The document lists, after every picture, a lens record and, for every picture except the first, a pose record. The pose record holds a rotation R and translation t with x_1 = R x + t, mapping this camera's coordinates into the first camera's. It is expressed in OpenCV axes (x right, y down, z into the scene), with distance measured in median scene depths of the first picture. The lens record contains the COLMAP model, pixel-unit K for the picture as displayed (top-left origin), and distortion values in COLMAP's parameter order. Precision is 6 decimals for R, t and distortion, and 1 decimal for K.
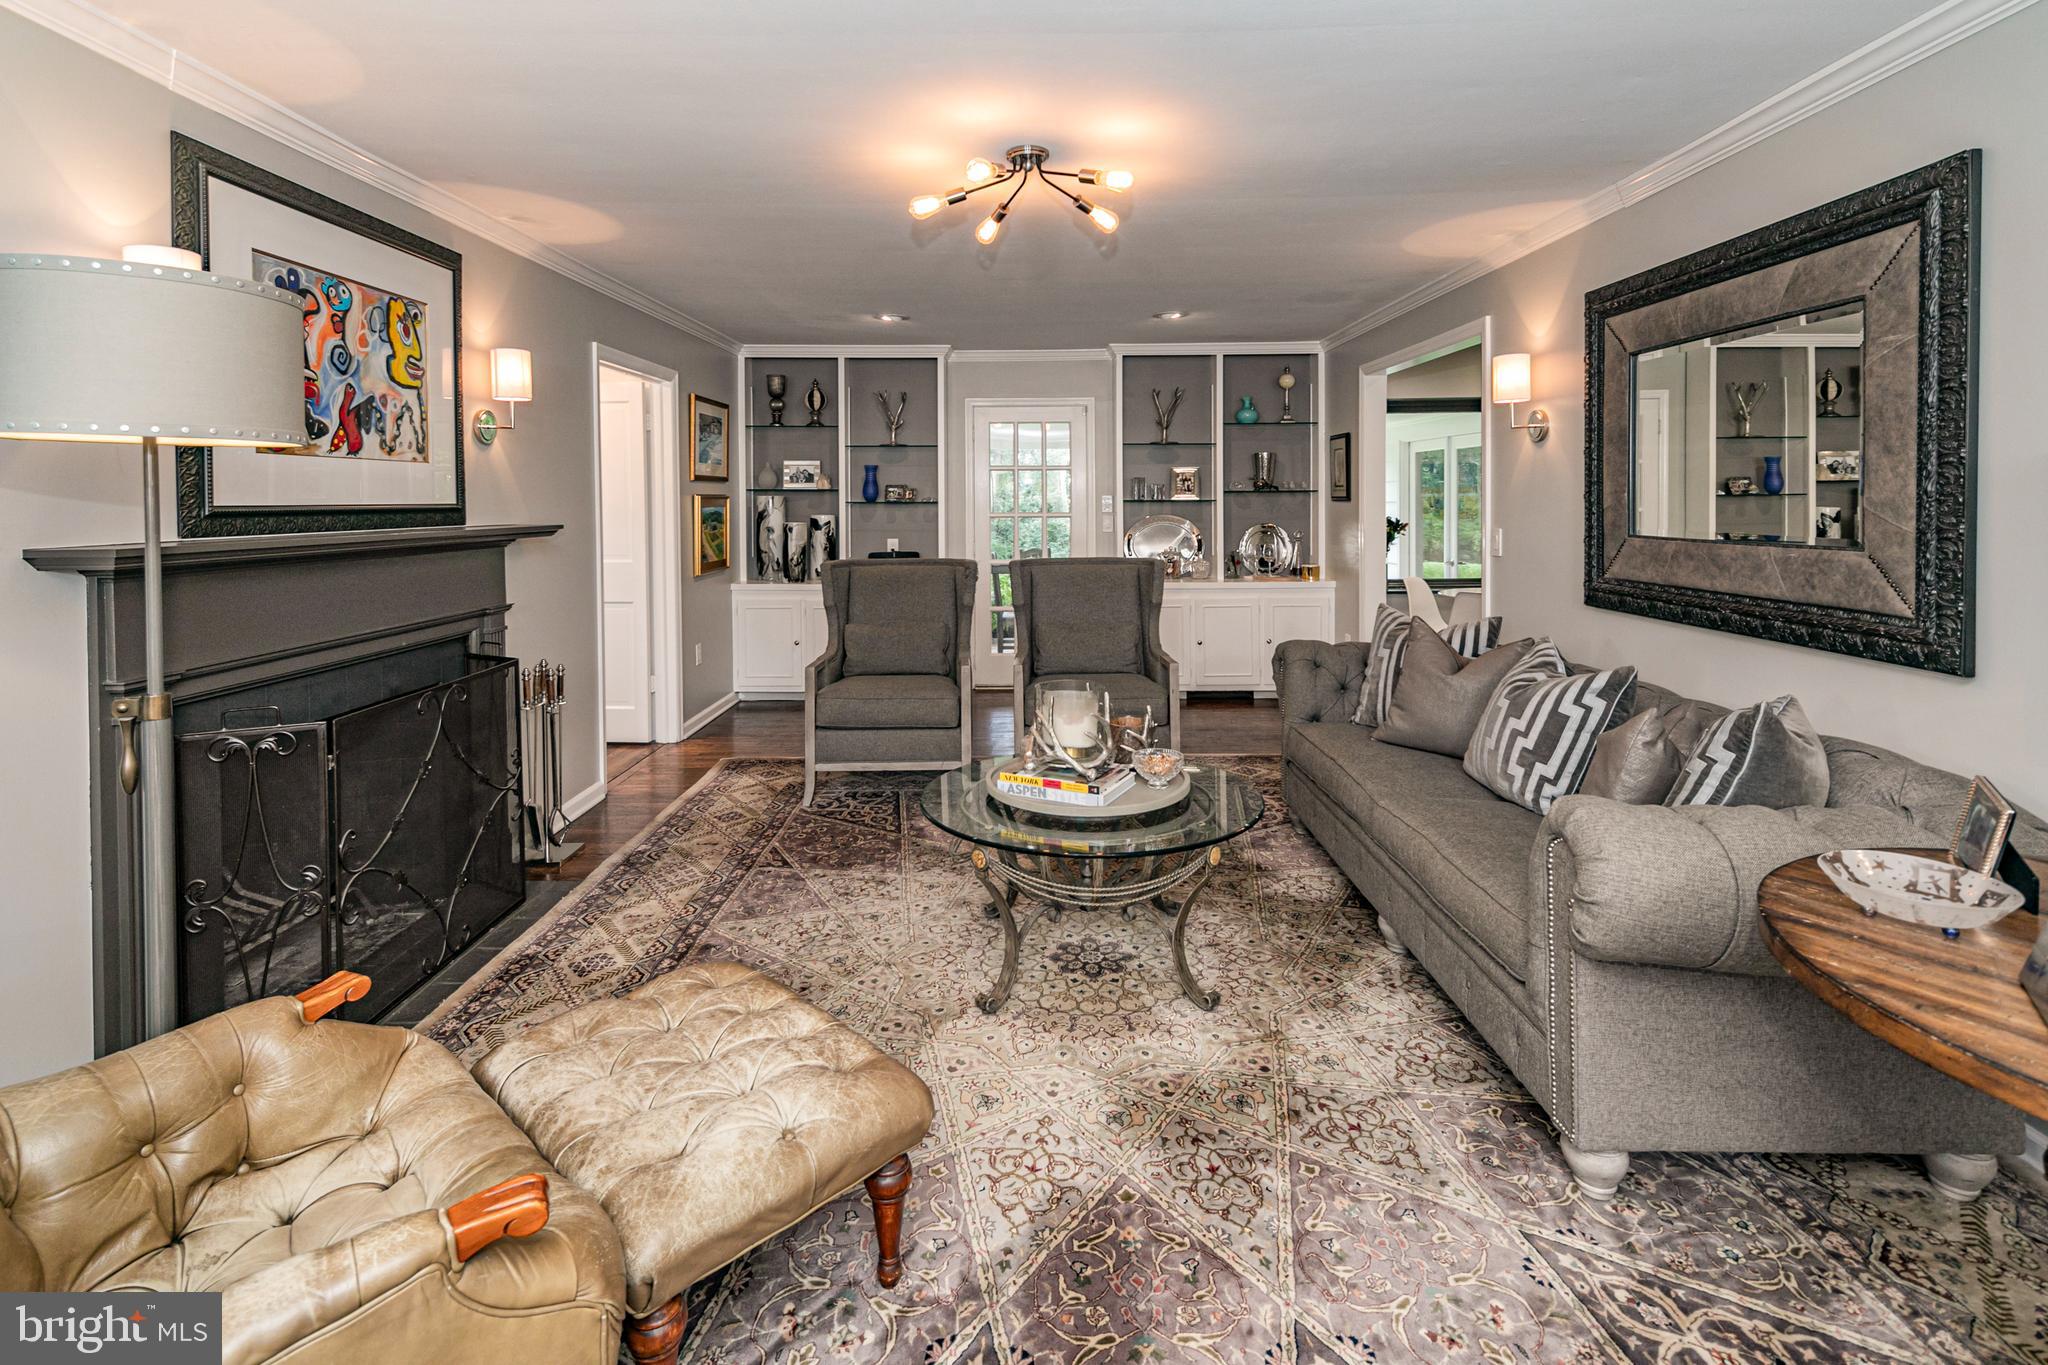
lens RADIAL K [[978.6, 0, 1032.8], [0, 978.6, 526.4], [0, 0, 1]] dist [0.015883, -0.001045]
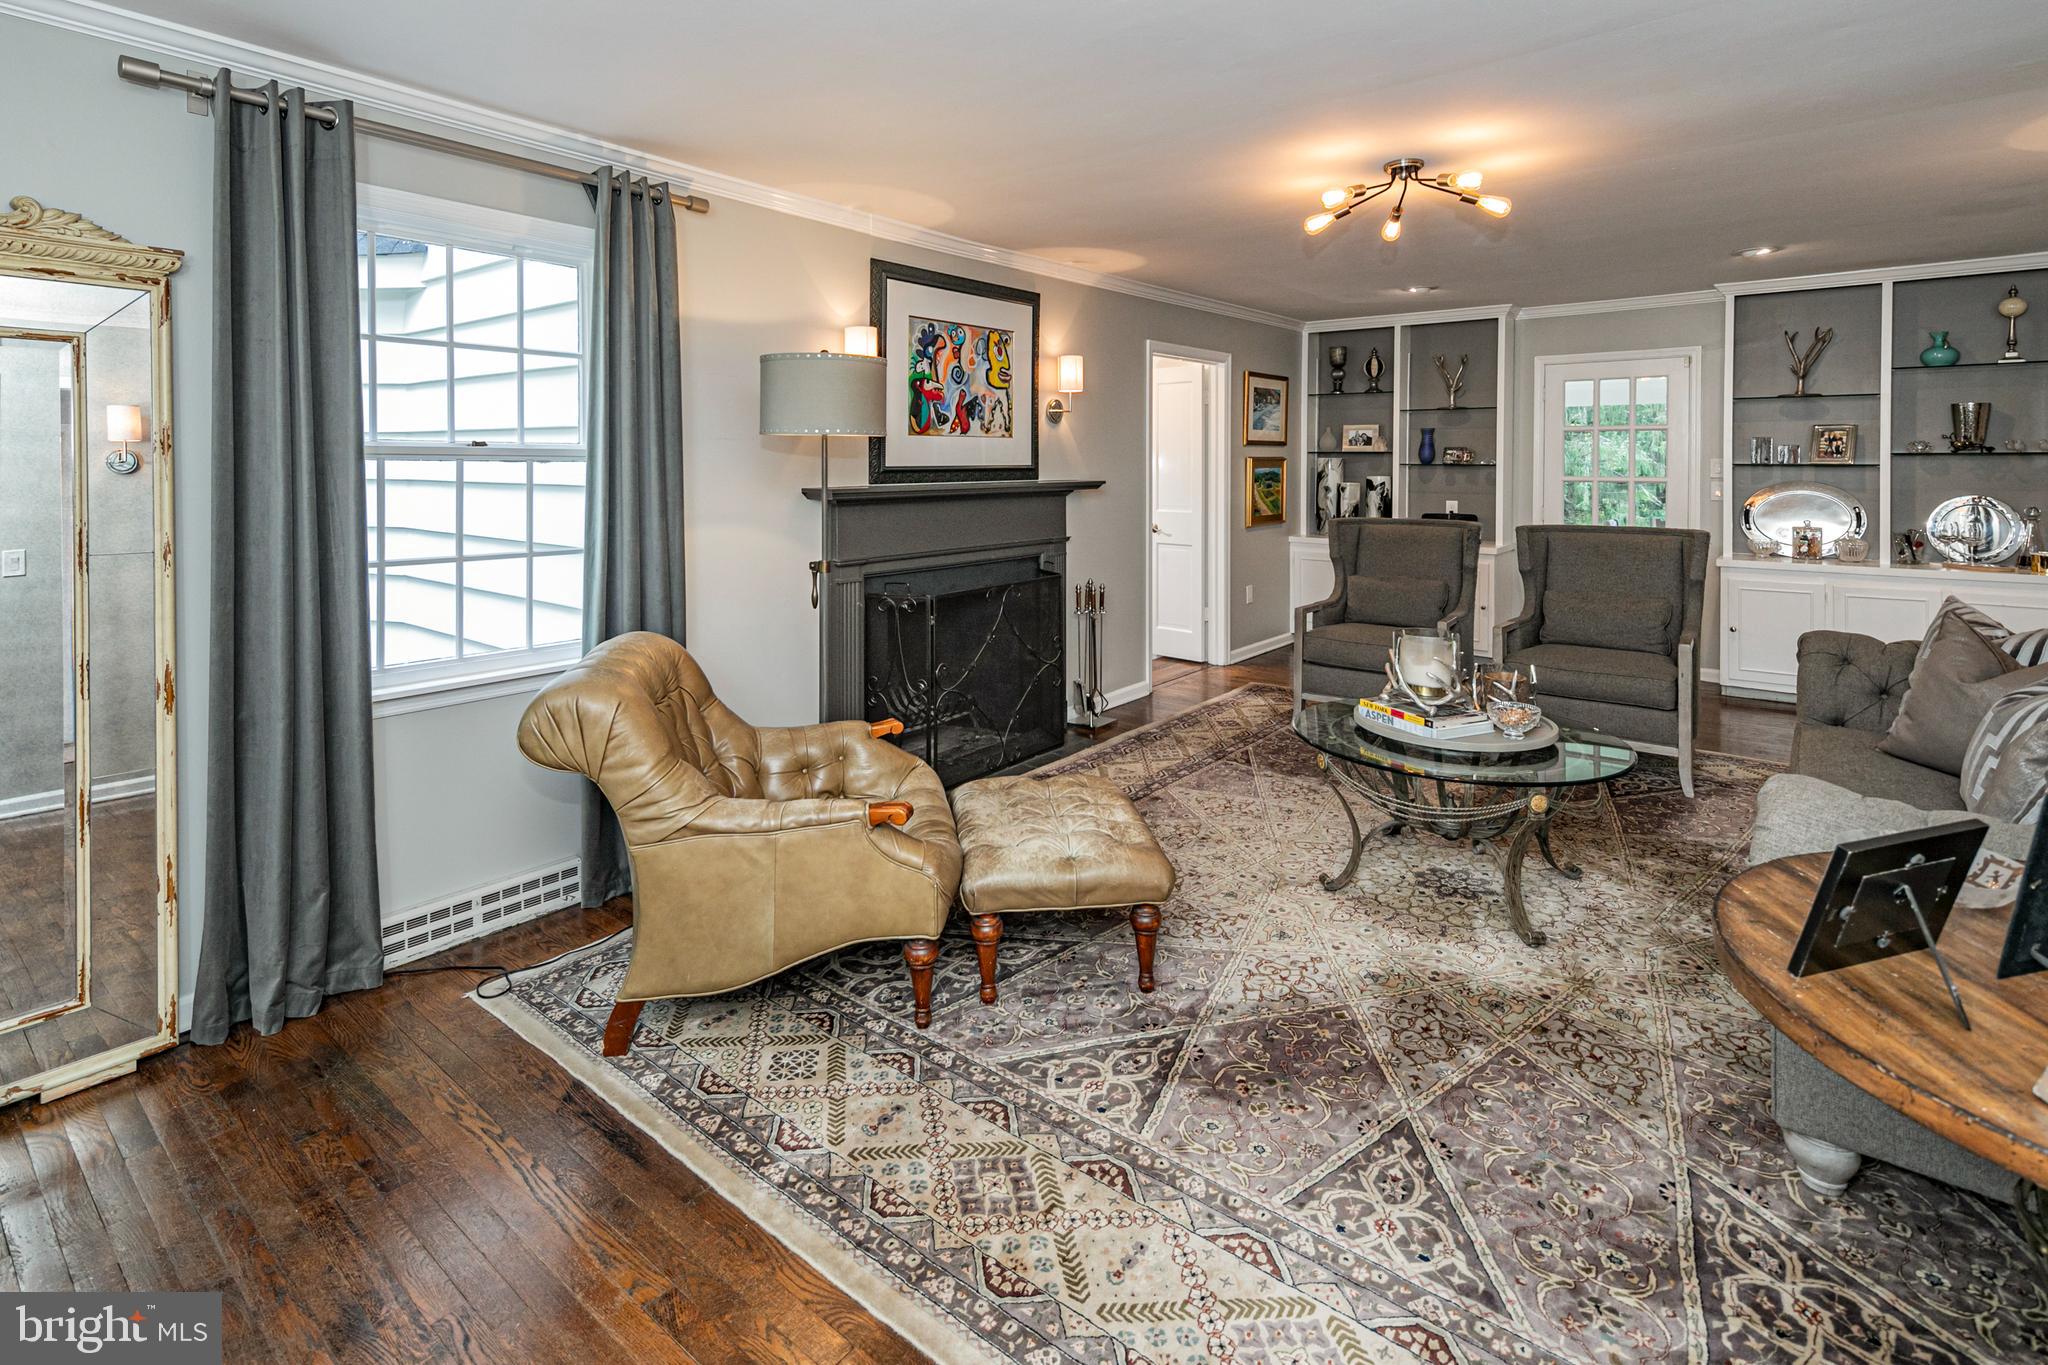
lens RADIAL K [[996.6, 0, 1024.6], [0, 996.6, 480.6], [0, 0, 1]] dist [0.003583, 0.000461]
pose [[0.778005, 0.017882, -0.628004, 0.337240], [-0.020521, 0.999785, 0.003046, -0.004693], [0.627923, 0.010517, 0.778204, -0.157076]]
